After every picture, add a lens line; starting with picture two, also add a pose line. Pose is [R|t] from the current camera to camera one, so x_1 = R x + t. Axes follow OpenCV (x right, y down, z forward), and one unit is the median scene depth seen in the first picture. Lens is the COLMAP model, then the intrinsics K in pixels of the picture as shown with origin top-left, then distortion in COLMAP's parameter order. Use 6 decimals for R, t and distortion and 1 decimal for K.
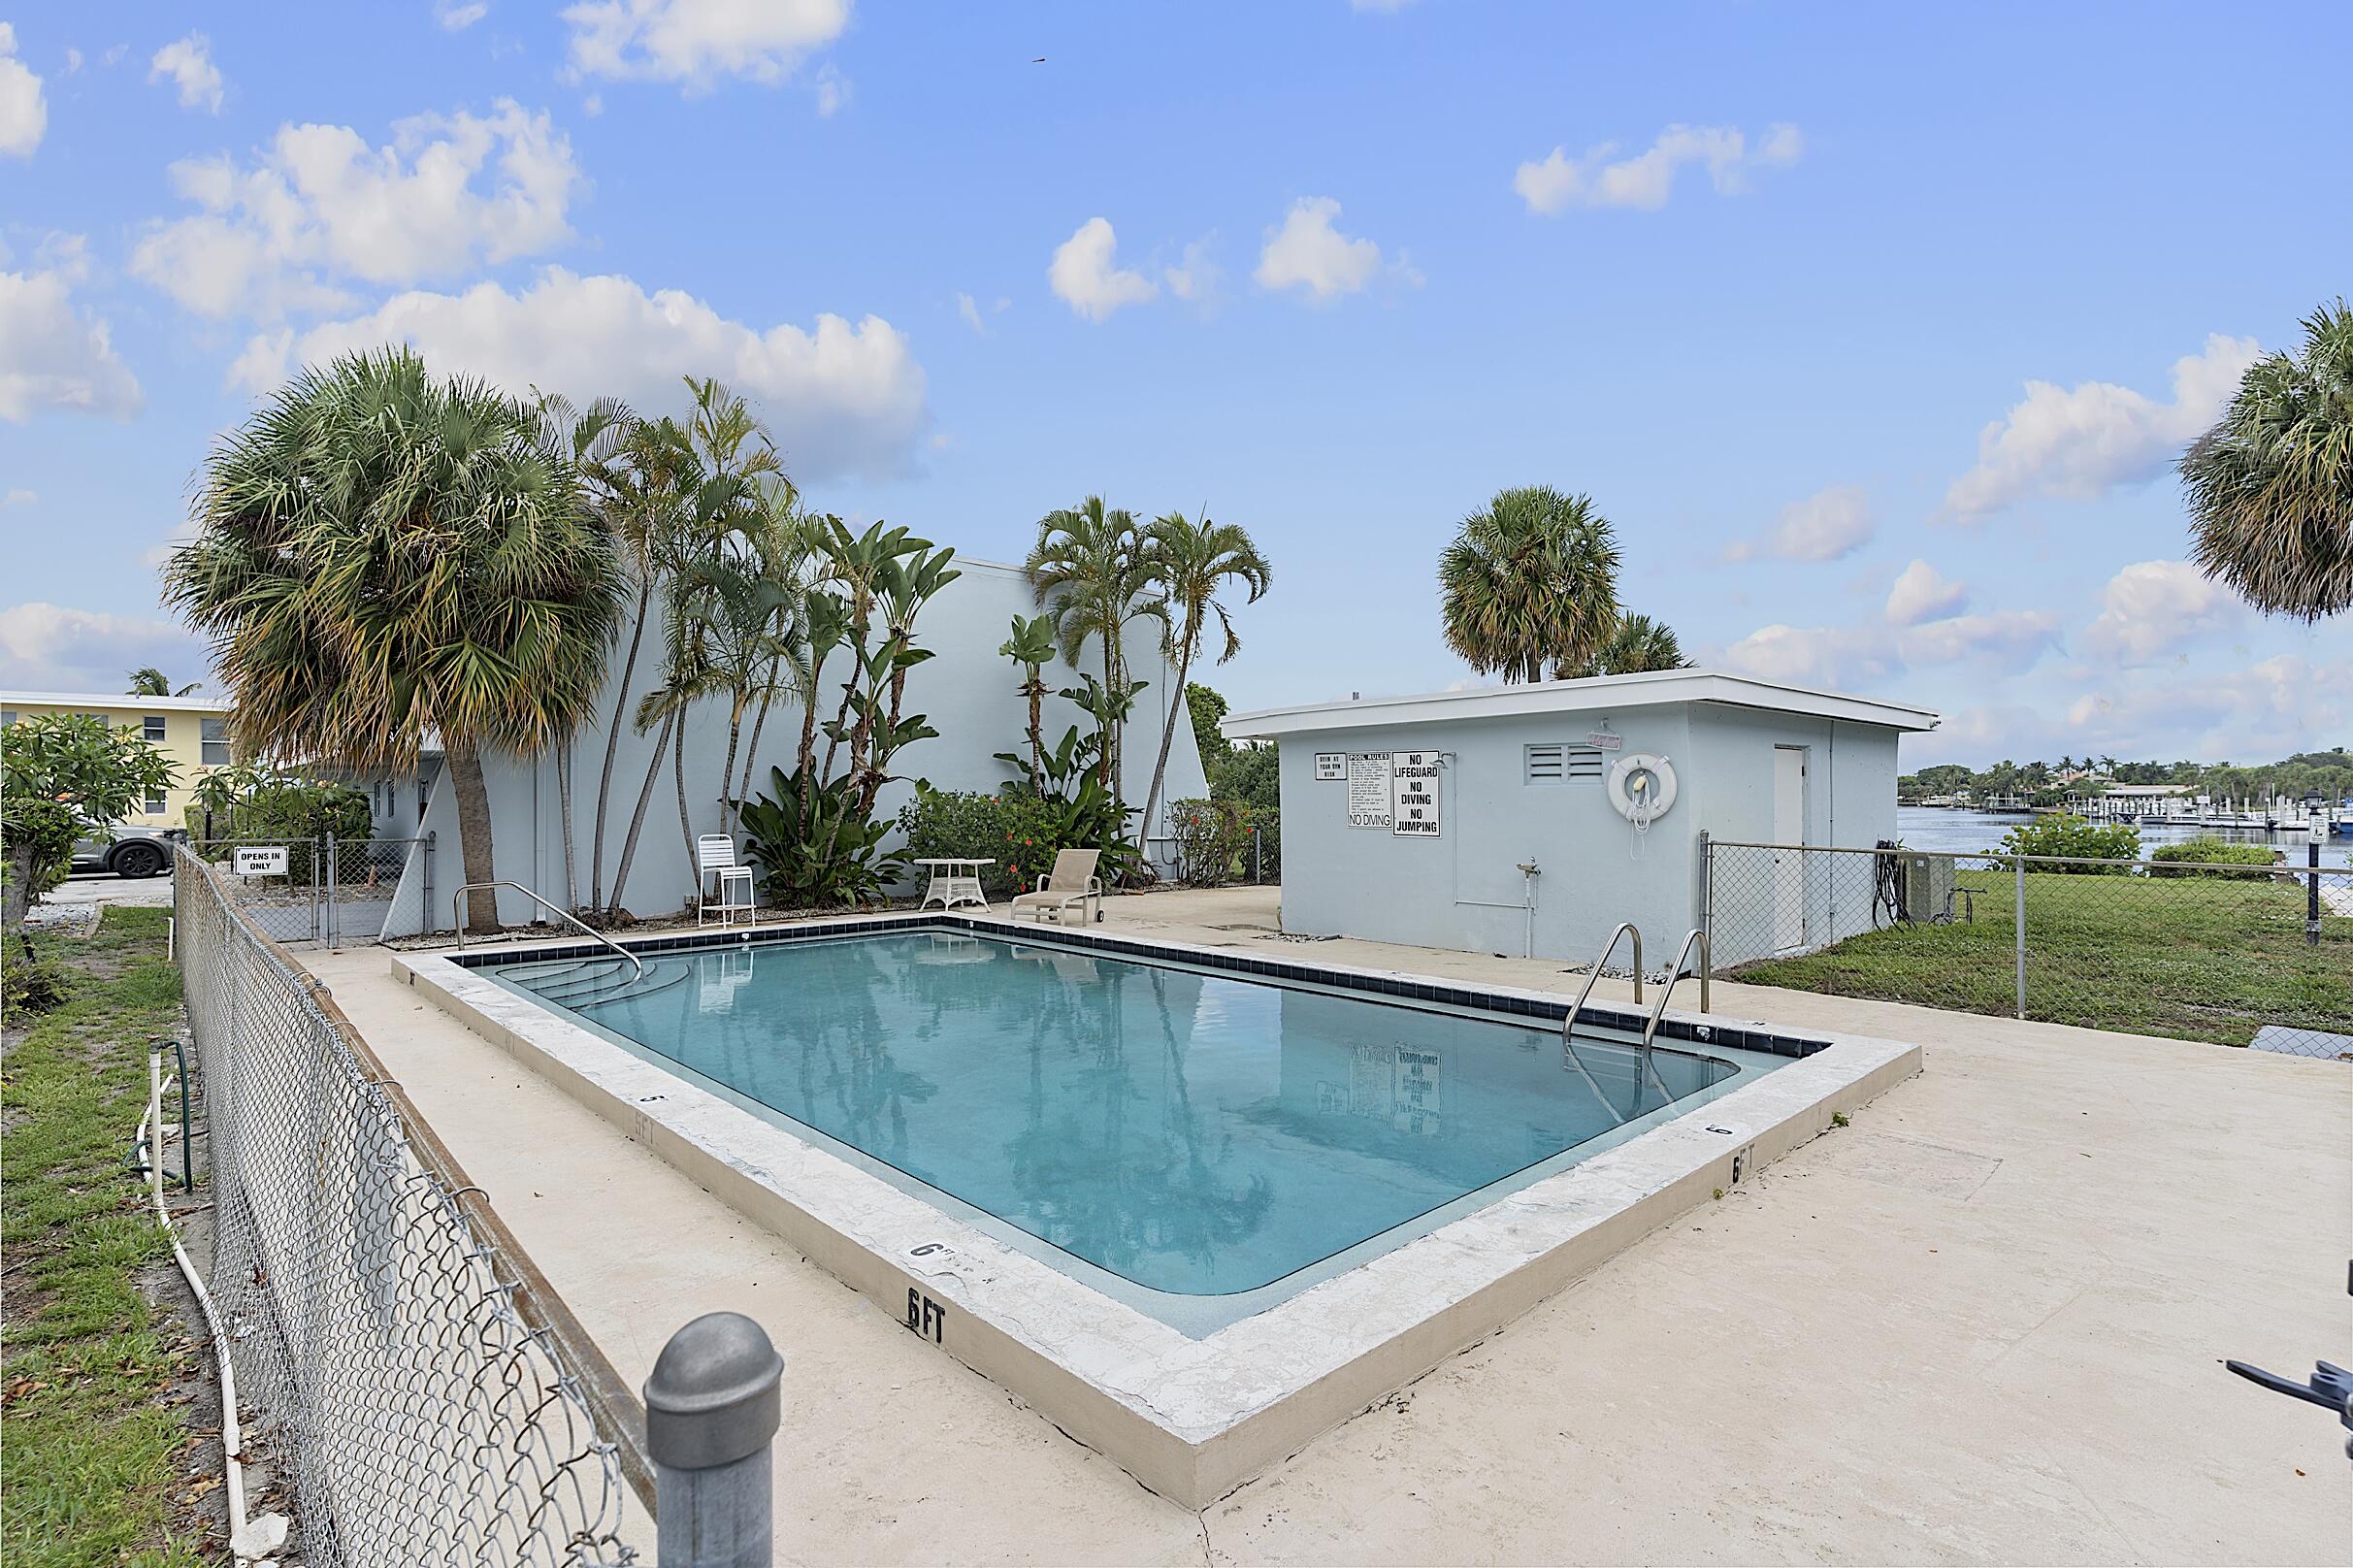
lens RADIAL K [[1094.2, 0, 1177.6], [0, 1094.2, 792.5], [0, 0, 1]] dist [0.000854, 0.000123]
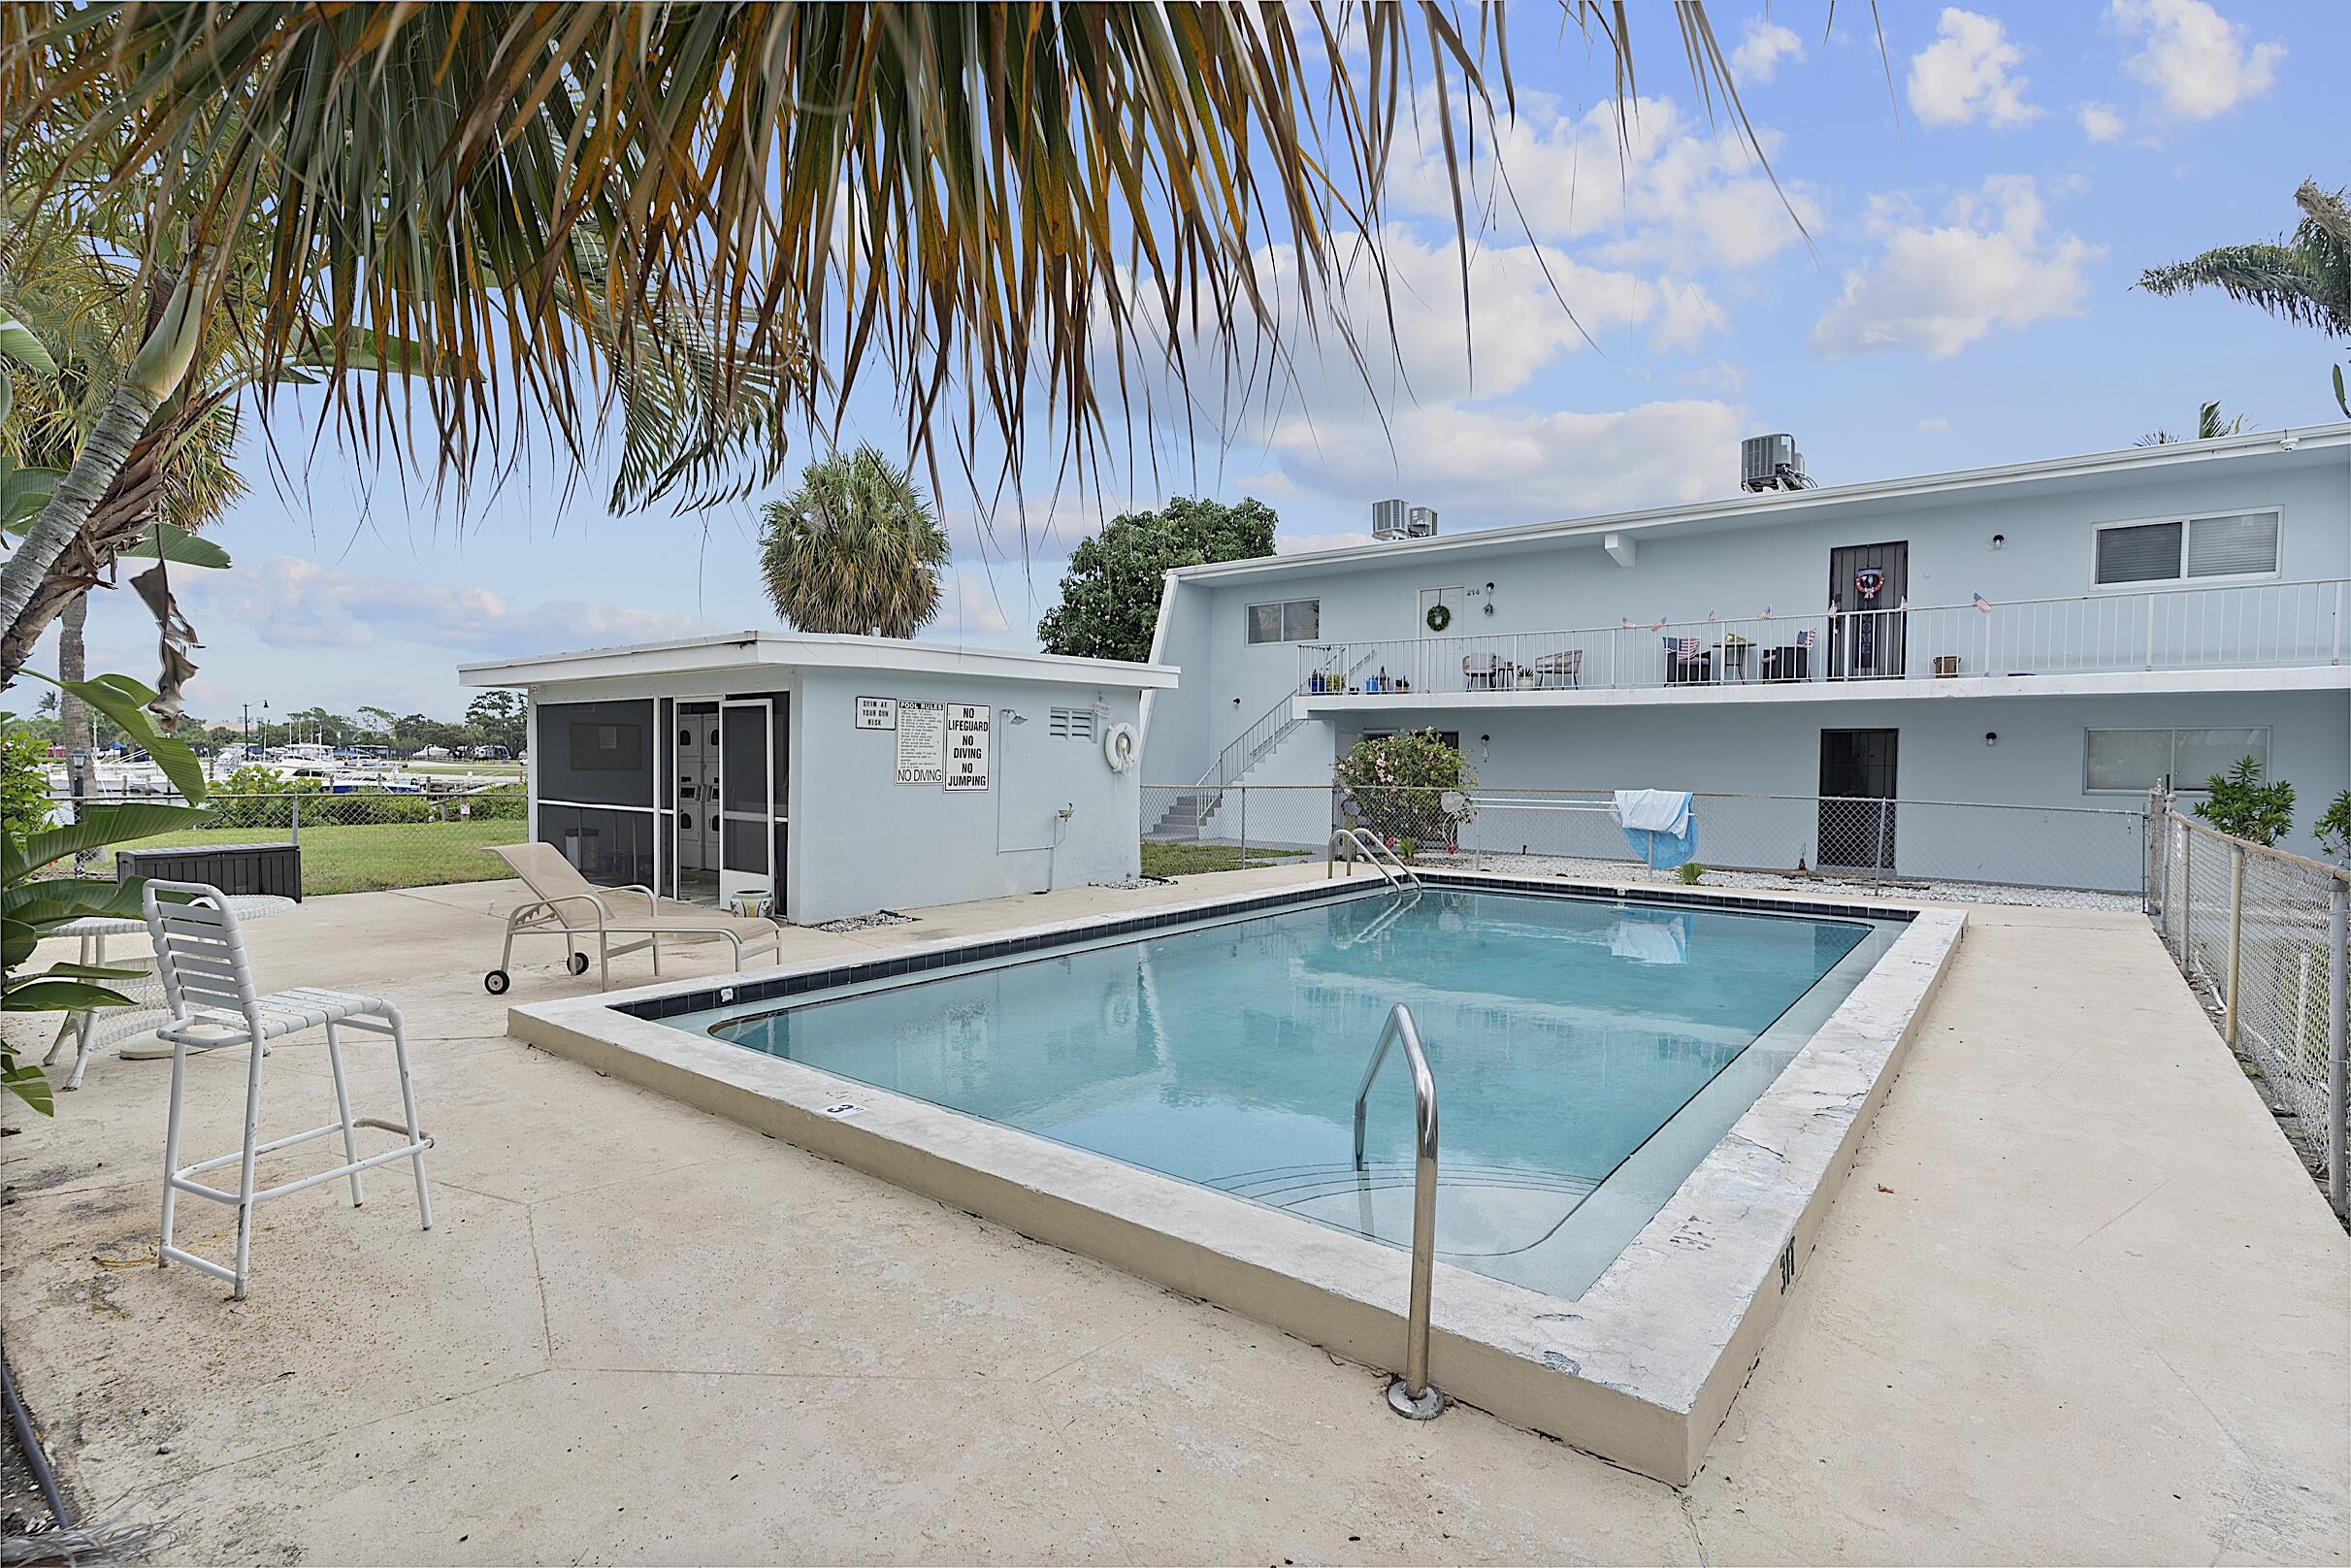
lens RADIAL K [[1093.3, 0, 1180.8], [0, 1093.3, 779.9], [0, 0, 1]] dist [0.000854, 0.000123]
pose [[-0.153133, -0.017943, 0.988043, -0.784119], [-0.012698, 0.999788, 0.016189, 0.011825], [-0.988124, -0.010067, -0.153328, 0.961249]]
